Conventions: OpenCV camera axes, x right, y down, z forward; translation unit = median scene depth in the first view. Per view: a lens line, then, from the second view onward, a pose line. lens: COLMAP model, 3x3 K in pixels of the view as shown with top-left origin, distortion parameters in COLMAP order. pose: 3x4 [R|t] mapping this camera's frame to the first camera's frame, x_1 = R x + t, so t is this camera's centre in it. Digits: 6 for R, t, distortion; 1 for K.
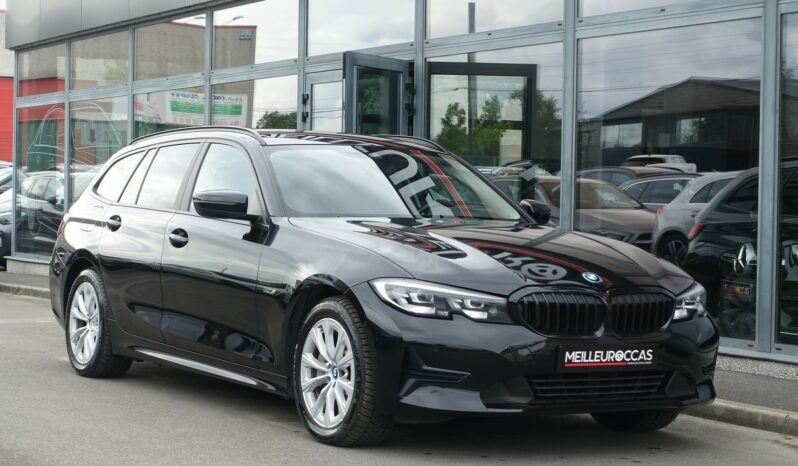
lens RADIAL K [[1809.0, 0, 399.0], [0, 1809.0, 233.0], [0, 0, 1]] dist [-1.078253, 0.014894]
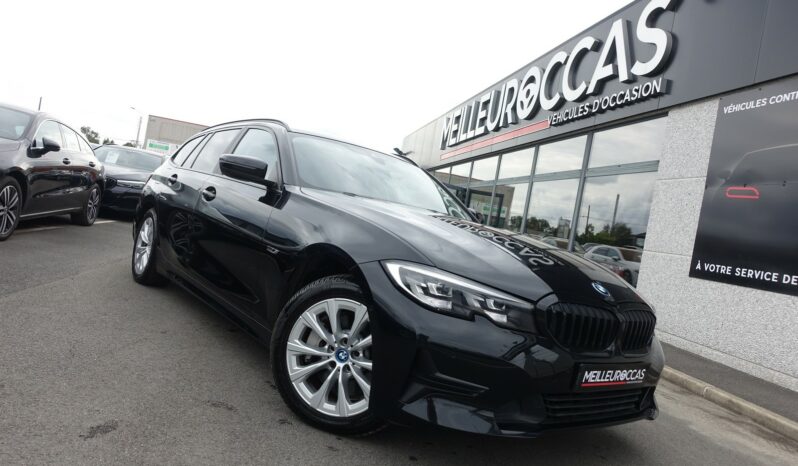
lens RADIAL K [[550.4, 0, 399.0], [0, 550.4, 233.0], [0, 0, 1]] dist [-0.004635, -0.003344]
pose [[0.980172, 0.149623, 0.129909, -0.046370], [-0.151662, 0.988415, 0.005893, 0.009619], [-0.127523, -0.025479, 0.991508, 0.728302]]
